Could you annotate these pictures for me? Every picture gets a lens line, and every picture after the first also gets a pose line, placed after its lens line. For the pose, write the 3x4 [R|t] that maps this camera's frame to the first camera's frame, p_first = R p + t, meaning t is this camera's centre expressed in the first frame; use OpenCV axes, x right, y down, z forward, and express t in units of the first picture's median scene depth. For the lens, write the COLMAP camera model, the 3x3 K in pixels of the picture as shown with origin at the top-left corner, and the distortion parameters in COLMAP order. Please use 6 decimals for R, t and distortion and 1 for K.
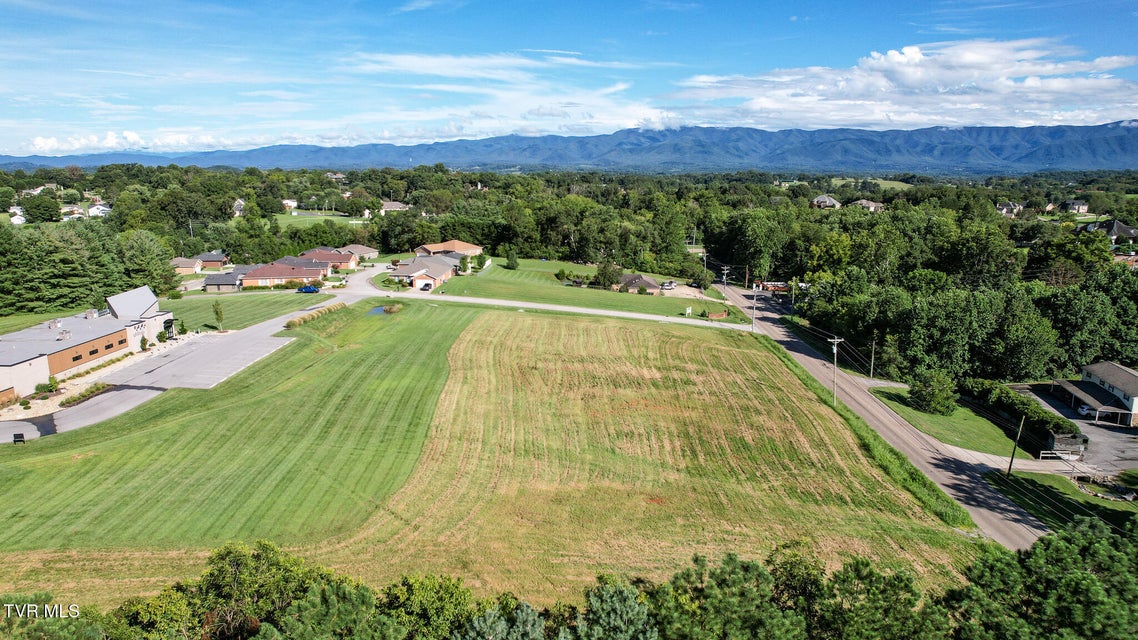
lens RADIAL K [[731.5, 0, 569.4], [0, 731.5, 321.8], [0, 0, 1]] dist [-0.073803, 0.072572]
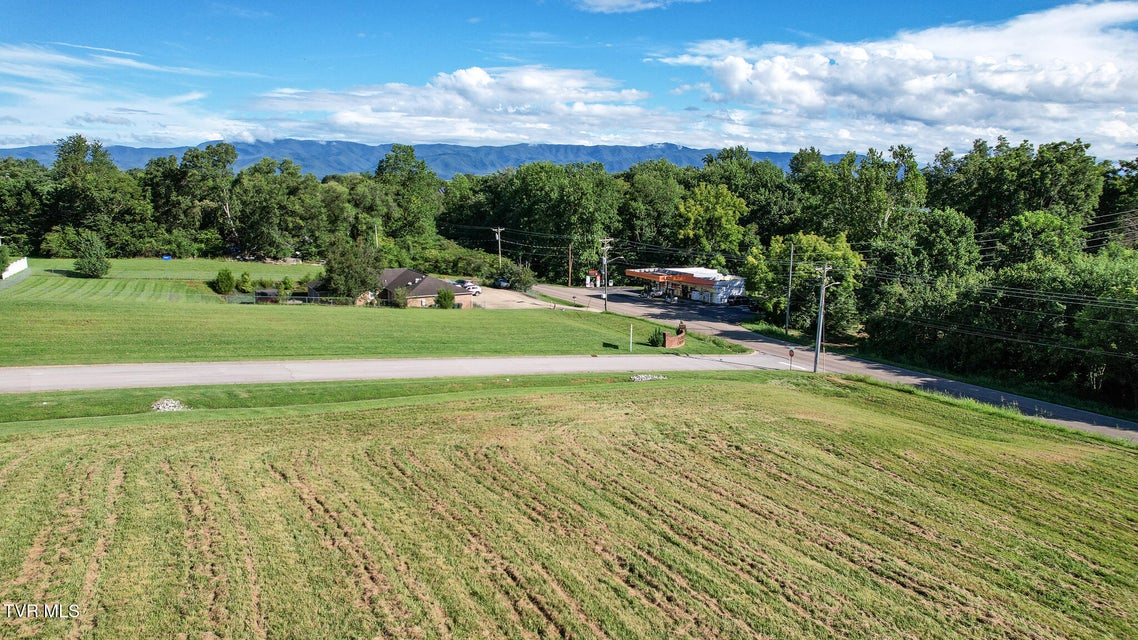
lens RADIAL K [[731.5, 0, 569.4], [0, 731.5, 321.8], [0, 0, 1]] dist [-0.073803, 0.072572]
pose [[0.863561, -0.092686, 0.495653, -0.060615], [0.103554, 0.994608, 0.005571, -0.026530], [-0.493497, 0.046515, 0.868503, 0.637071]]
